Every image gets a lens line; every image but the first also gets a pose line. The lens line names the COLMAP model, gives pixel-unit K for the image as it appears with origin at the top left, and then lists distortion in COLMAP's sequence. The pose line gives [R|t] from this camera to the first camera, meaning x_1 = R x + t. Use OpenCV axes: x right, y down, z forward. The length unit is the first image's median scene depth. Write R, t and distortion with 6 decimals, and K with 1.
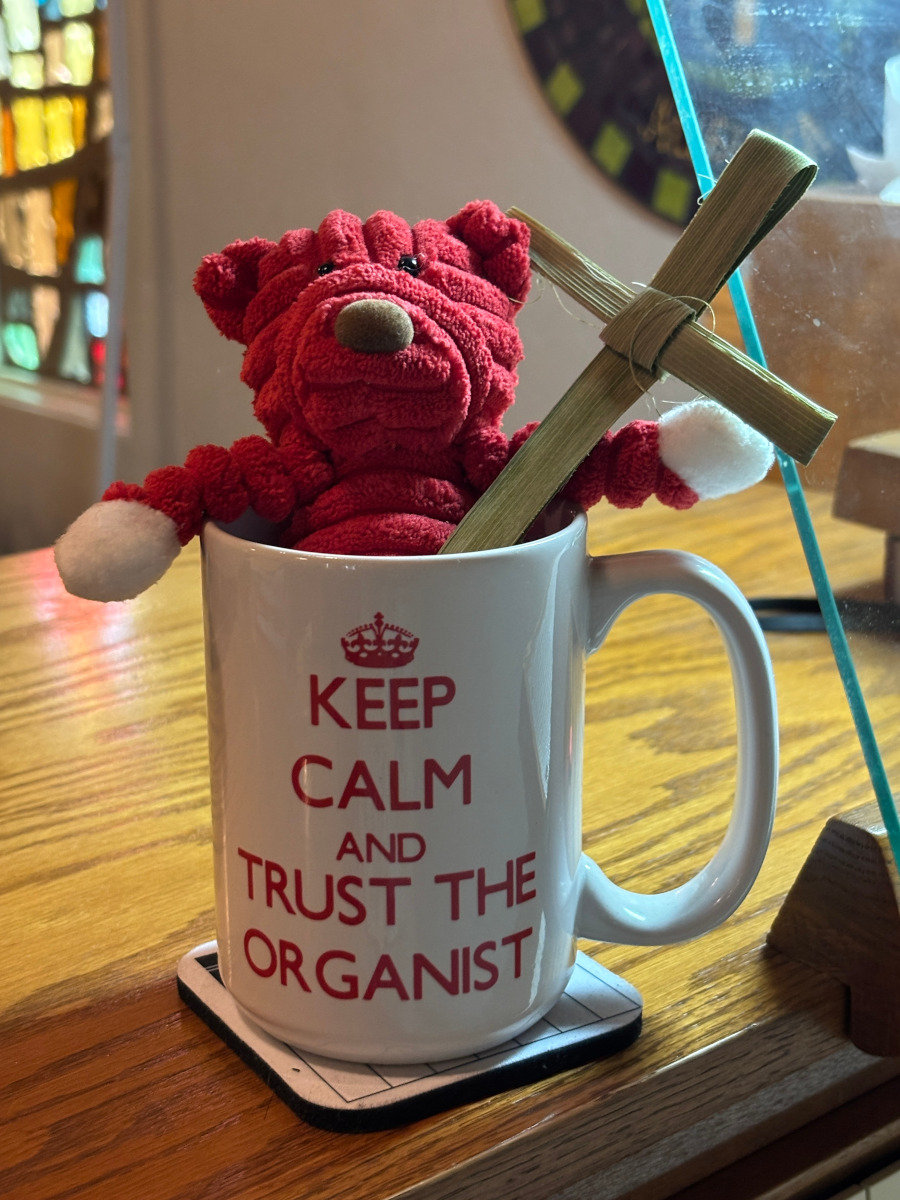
lens RADIAL K [[1927.4, 0, 450.0], [0, 1927.4, 600.0], [0, 0, 1]] dist [0.067066, -0.116637]
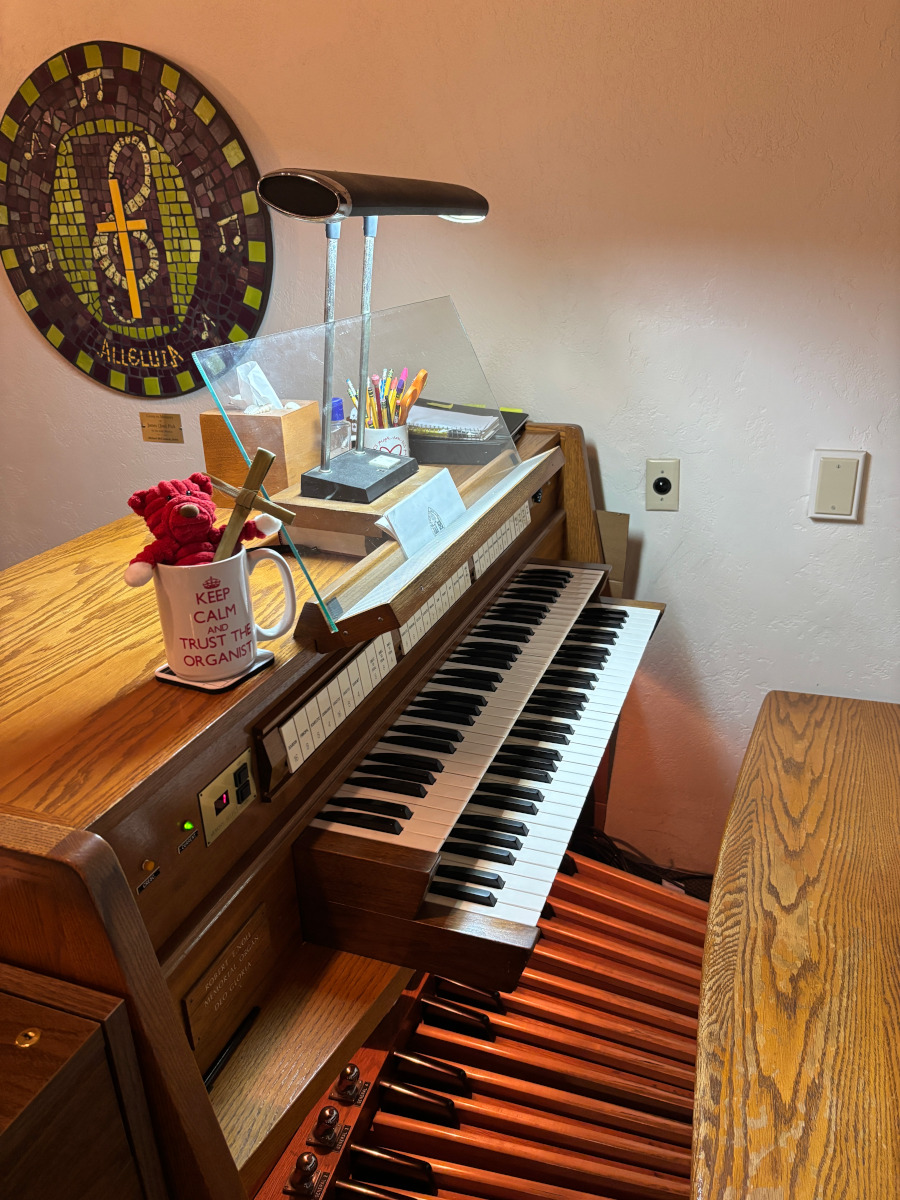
lens RADIAL K [[907.6, 0, 450.0], [0, 907.6, 600.0], [0, 0, 1]] dist [-0.000370, -0.000150]
pose [[0.869335, -0.211019, 0.446909, -0.463682], [0.170395, 0.976795, 0.129761, -0.108363], [-0.463920, -0.036654, 0.885118, -1.022841]]
